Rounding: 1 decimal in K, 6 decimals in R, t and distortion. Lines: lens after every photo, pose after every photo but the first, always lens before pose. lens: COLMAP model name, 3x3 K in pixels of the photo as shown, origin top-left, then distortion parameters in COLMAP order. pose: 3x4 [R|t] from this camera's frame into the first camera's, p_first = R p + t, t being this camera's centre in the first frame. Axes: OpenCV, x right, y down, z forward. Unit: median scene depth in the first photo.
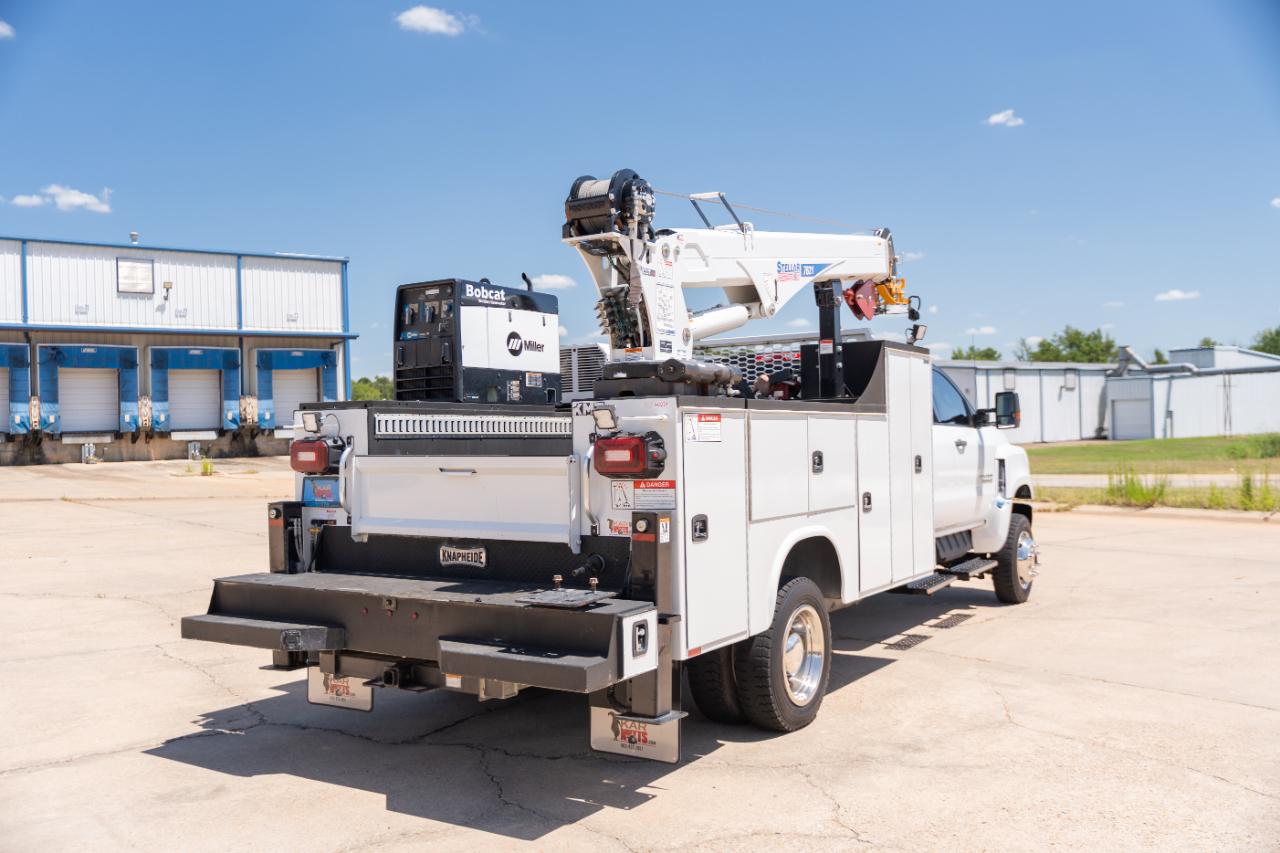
lens RADIAL K [[1144.2, 0, 640.0], [0, 1144.2, 426.5], [0, 0, 1]] dist [0.008870, 0.007184]
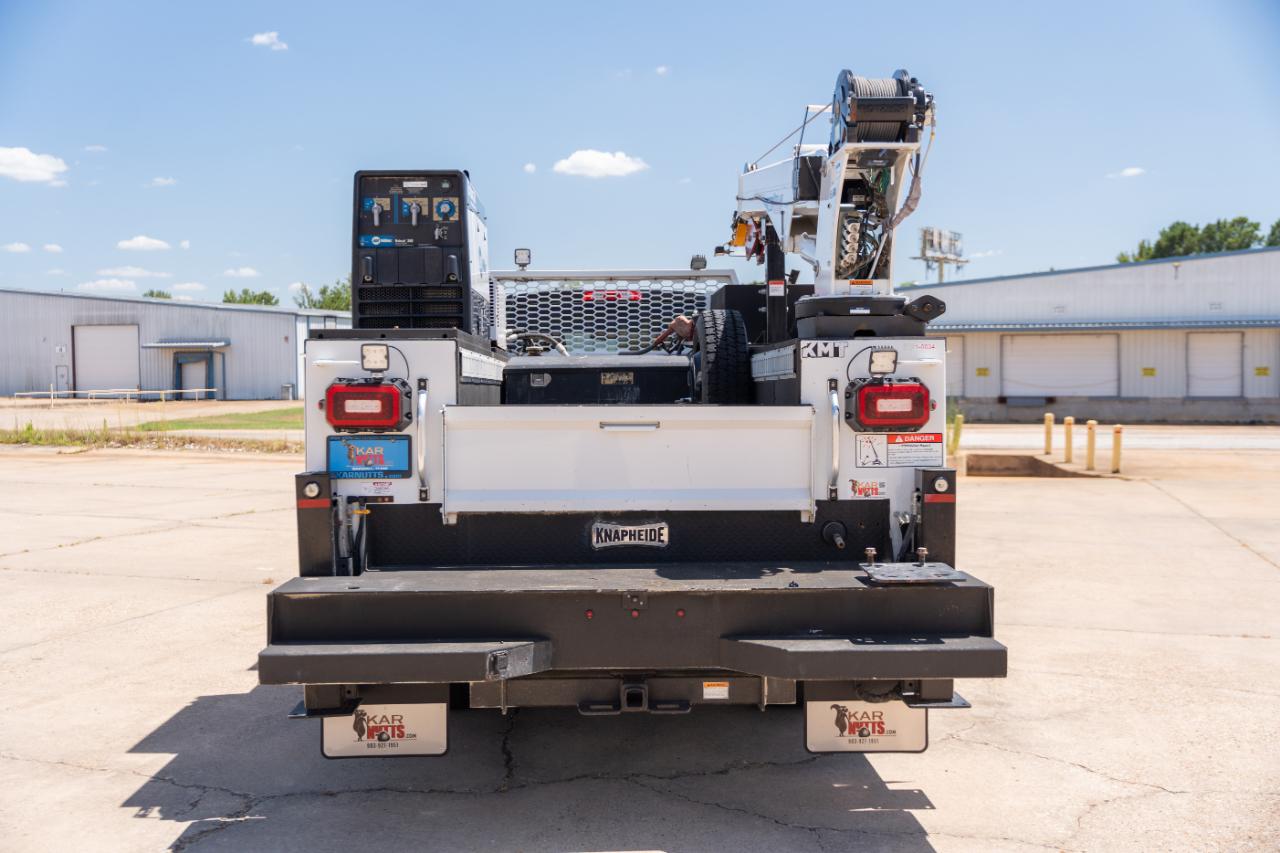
lens RADIAL K [[1247.2, 0, 640.0], [0, 1247.2, 426.5], [0, 0, 1]] dist [0.016334, 0.003411]
pose [[0.823294, -0.007438, 0.567567, -0.573537], [-0.014443, 0.999316, 0.034045, 0.009957], [-0.567432, -0.036227, 0.822623, 0.273842]]
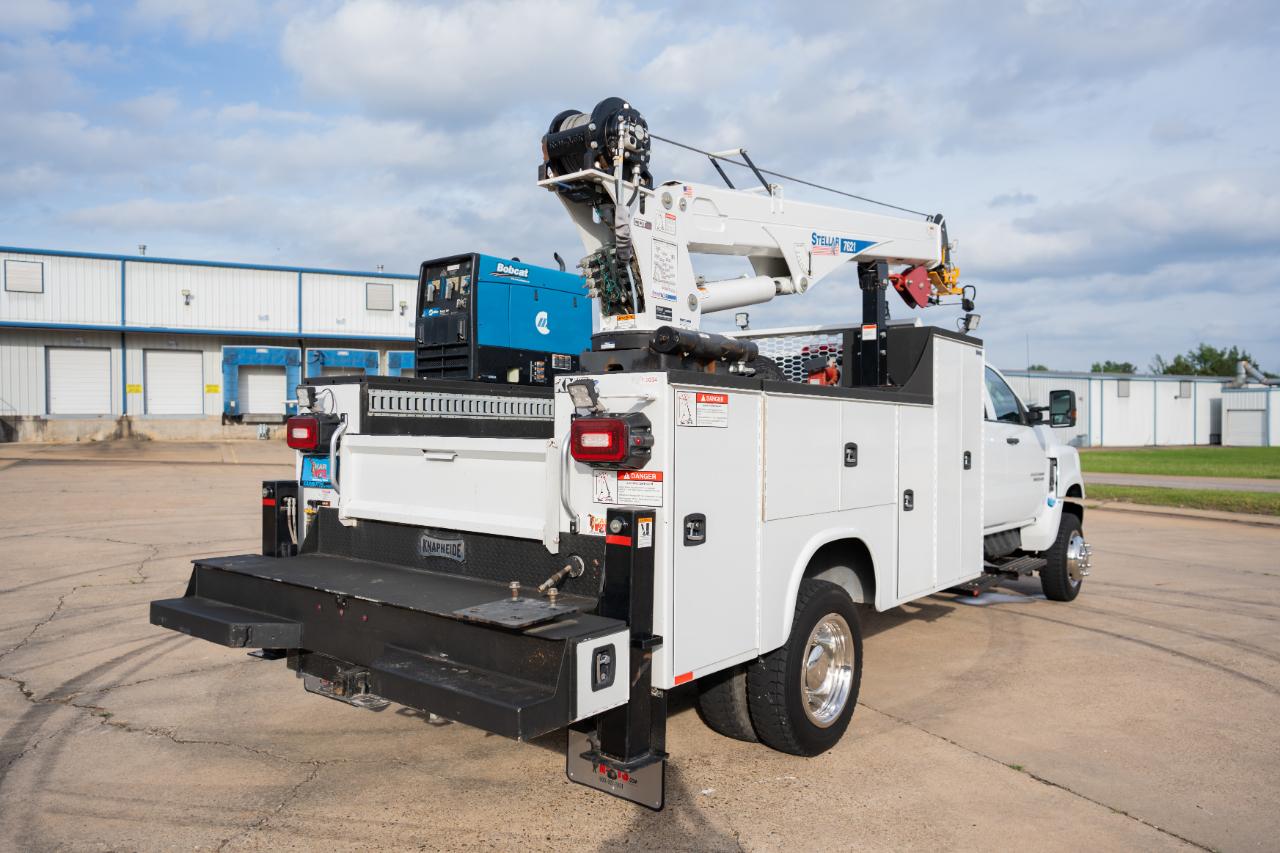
lens RADIAL K [[911.9, 0, 640.0], [0, 911.9, 426.5], [0, 0, 1]] dist [-0.002073, 0.001169]
pose [[0.993760, 0.025387, -0.108616, 0.068738], [-0.024811, 0.999670, 0.006651, 0.008340], [0.108749, -0.003915, 0.994062, 0.276560]]
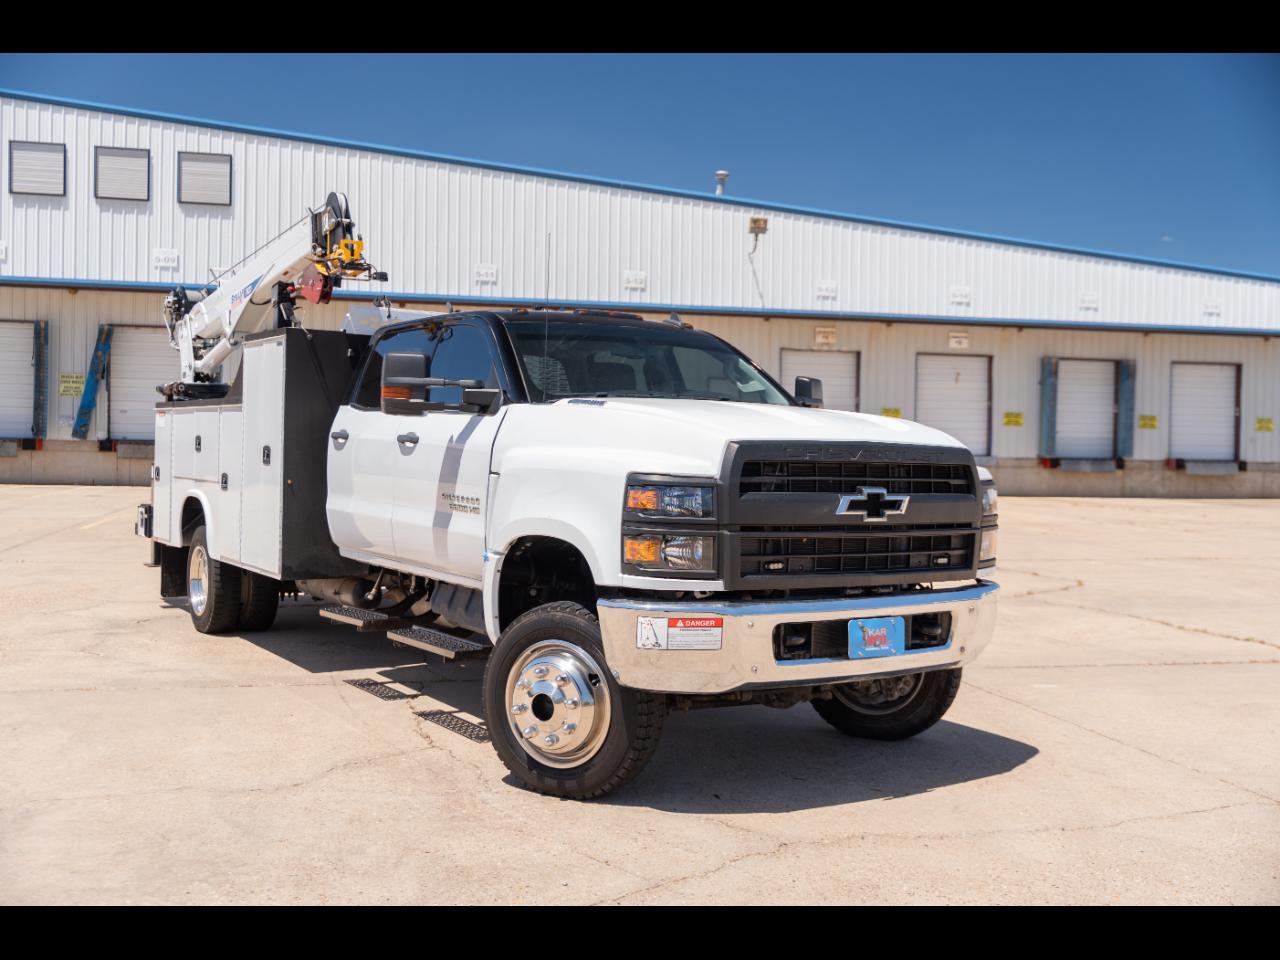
lens RADIAL K [[1138.8, 0, 640.0], [0, 1138.8, 480.0], [0, 0, 1]] dist [-0.005213, -0.003300]
pose [[-0.384784, 0.032678, -0.922428, 1.236777], [-0.005512, 0.999274, 0.037700, 0.019793], [0.922990, 0.019591, -0.384325, 2.044700]]
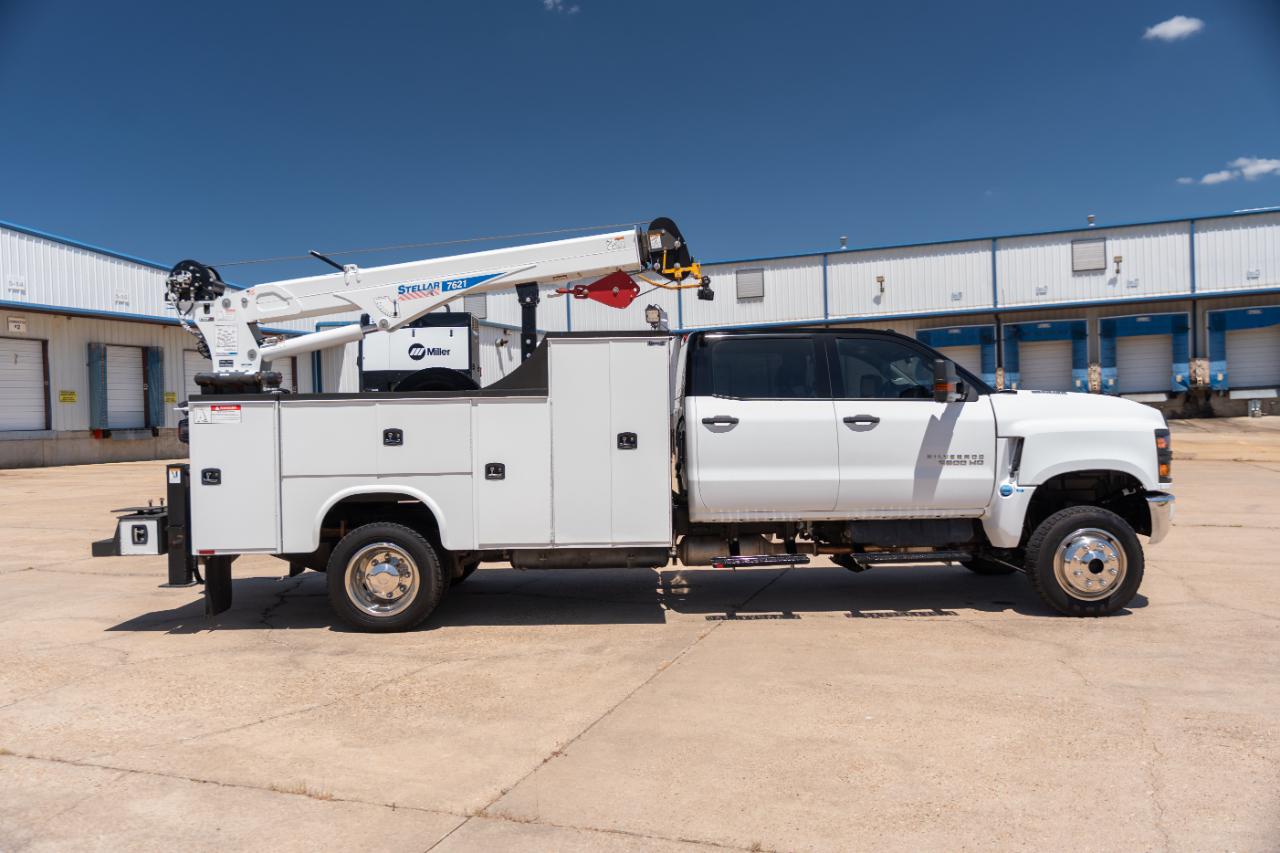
lens RADIAL K [[956.1, 0, 507.1], [0, 956.1, 421.4], [0, 0, 1]] dist [0.014931, 0.002587]
pose [[0.513428, 0.007080, -0.858104, 1.177117], [0.020225, 0.999588, 0.020349, -0.006703], [0.857894, -0.027803, 0.513073, 0.551450]]
